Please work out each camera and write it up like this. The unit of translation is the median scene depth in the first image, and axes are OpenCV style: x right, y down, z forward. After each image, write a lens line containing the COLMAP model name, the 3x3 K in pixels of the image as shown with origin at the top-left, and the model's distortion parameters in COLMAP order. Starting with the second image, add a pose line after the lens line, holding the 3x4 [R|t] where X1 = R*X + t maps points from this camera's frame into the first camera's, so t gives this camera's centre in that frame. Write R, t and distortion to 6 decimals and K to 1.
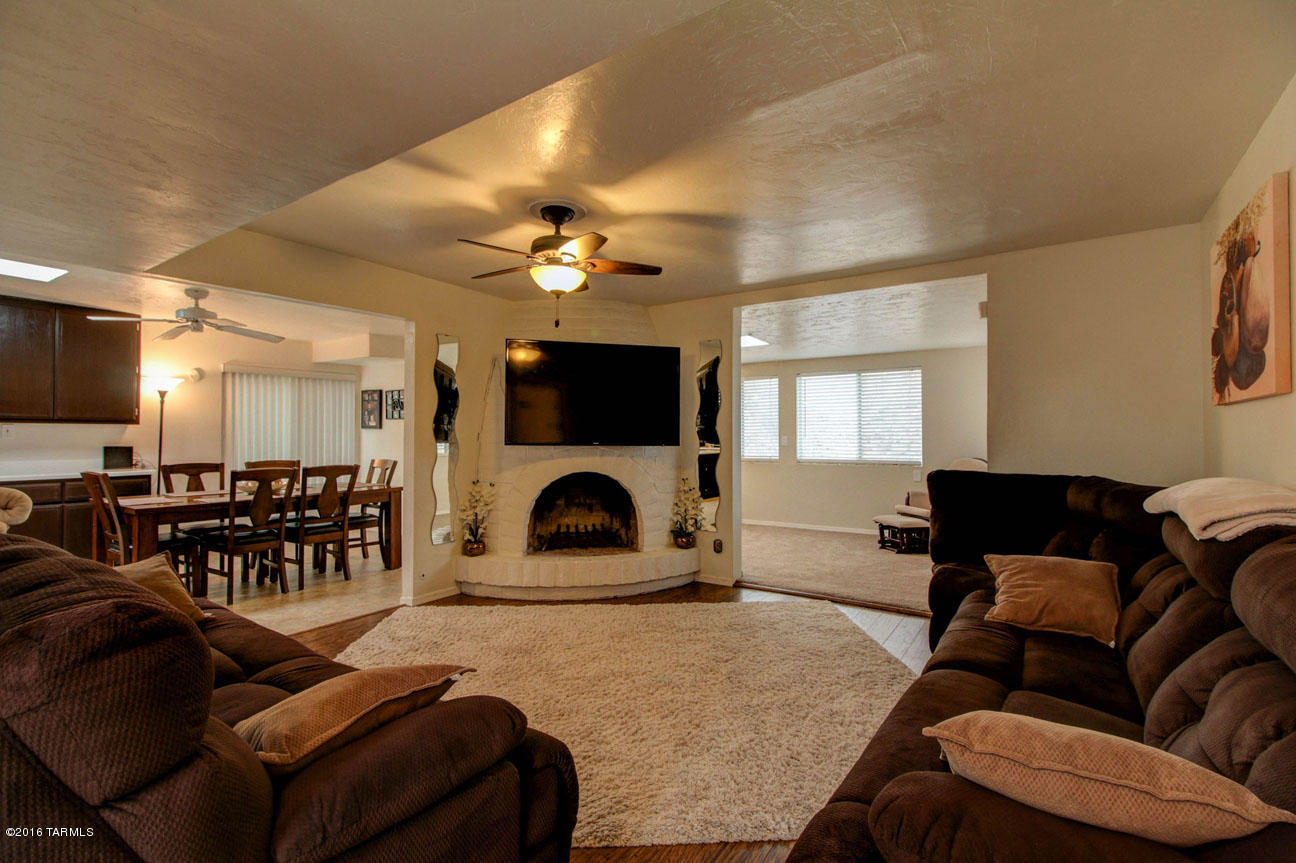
lens RADIAL K [[591.9, 0, 654.3], [0, 591.9, 430.7], [0, 0, 1]] dist [0.003284, -0.000170]
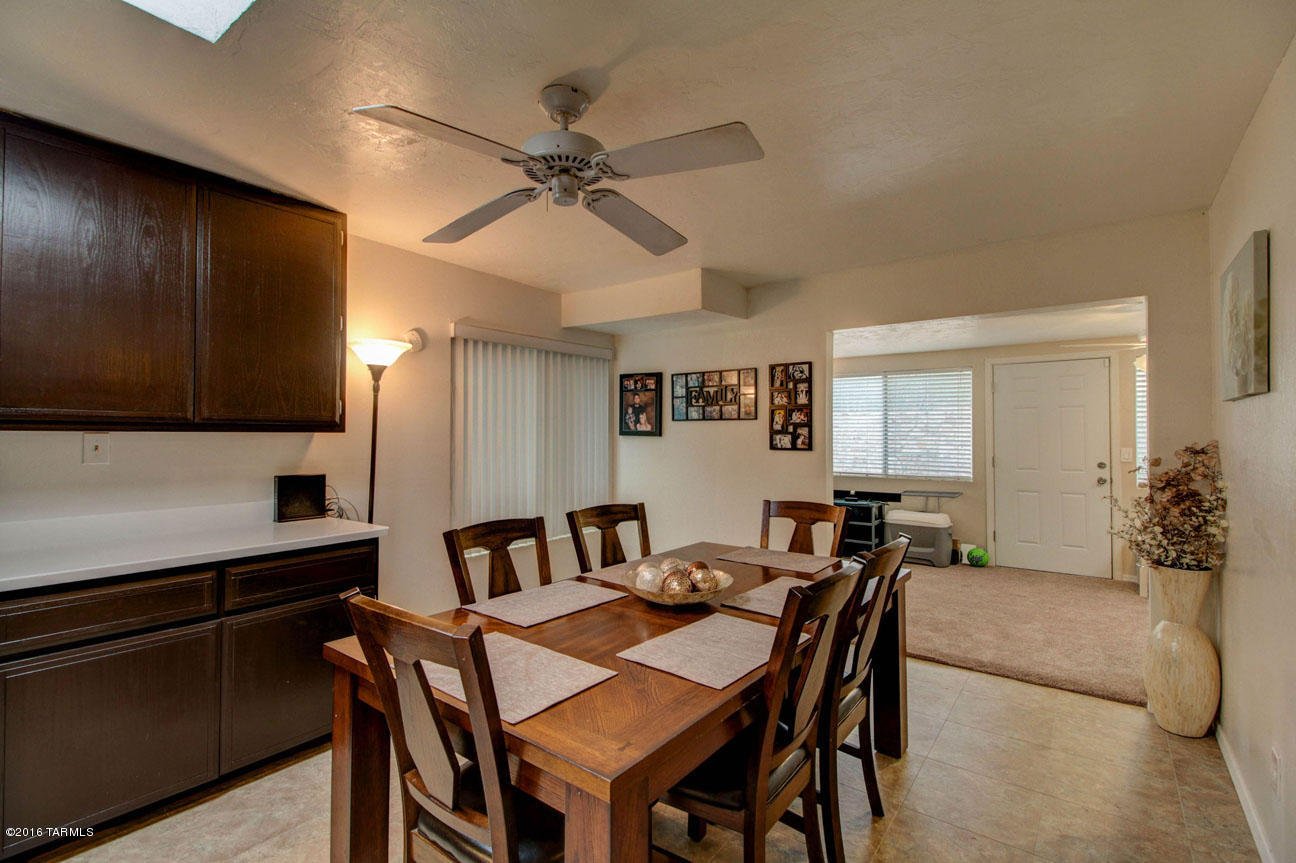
lens RADIAL K [[589.9, 0, 647.7], [0, 589.9, 422.8], [0, 0, 1]] dist [0.011305, -0.000160]
pose [[0.998318, -0.000992, -0.057961, -0.499288], [0.000252, 0.999918, -0.012781, -0.010415], [0.057969, 0.012745, 0.998237, 0.442818]]
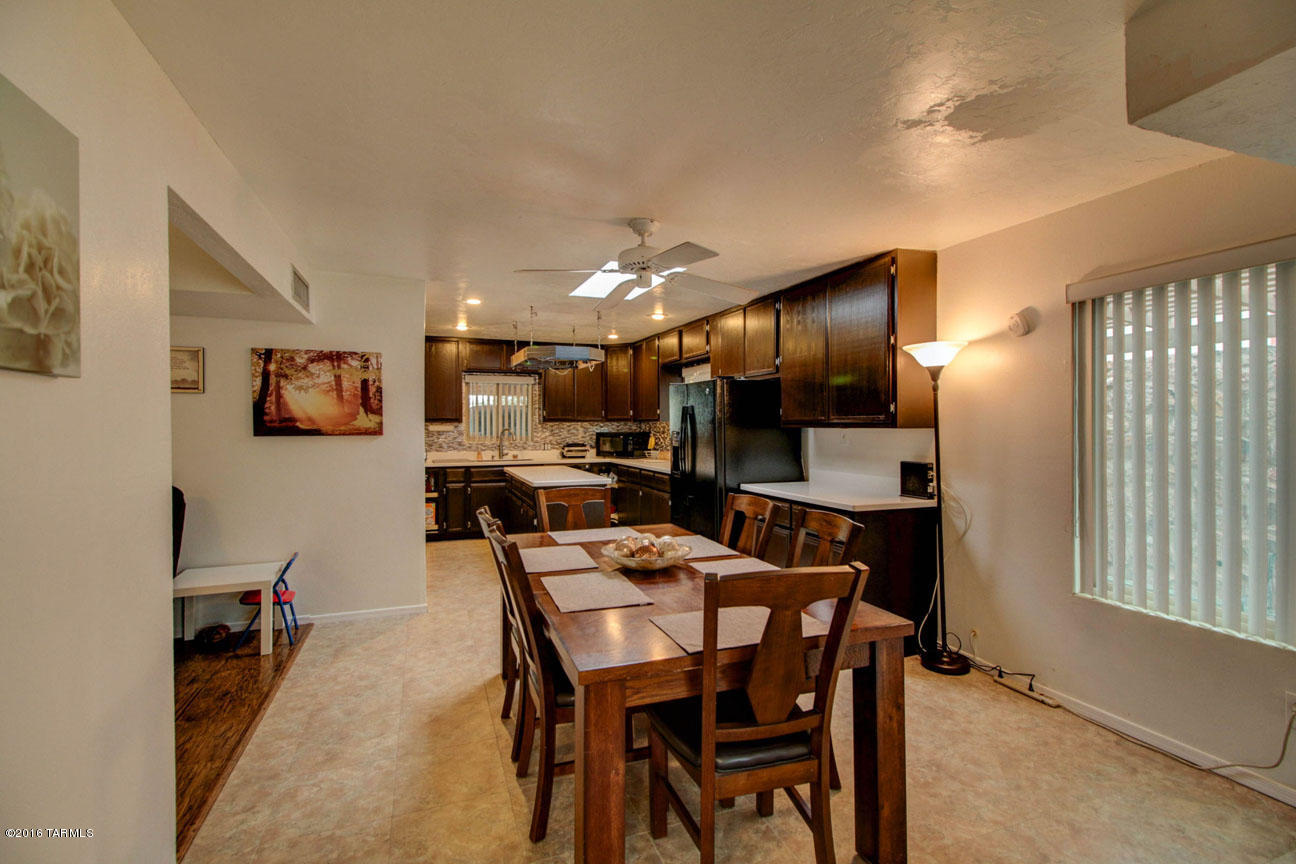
lens RADIAL K [[609.4, 0, 649.5], [0, 609.4, 387.2], [0, 0, 1]] dist [0.000150, -0.000042]
pose [[-0.579803, -0.051481, -0.813129, -0.179359], [0.006965, 0.997652, -0.068130, -0.009776], [0.814727, -0.045166, -0.578083, 0.992639]]
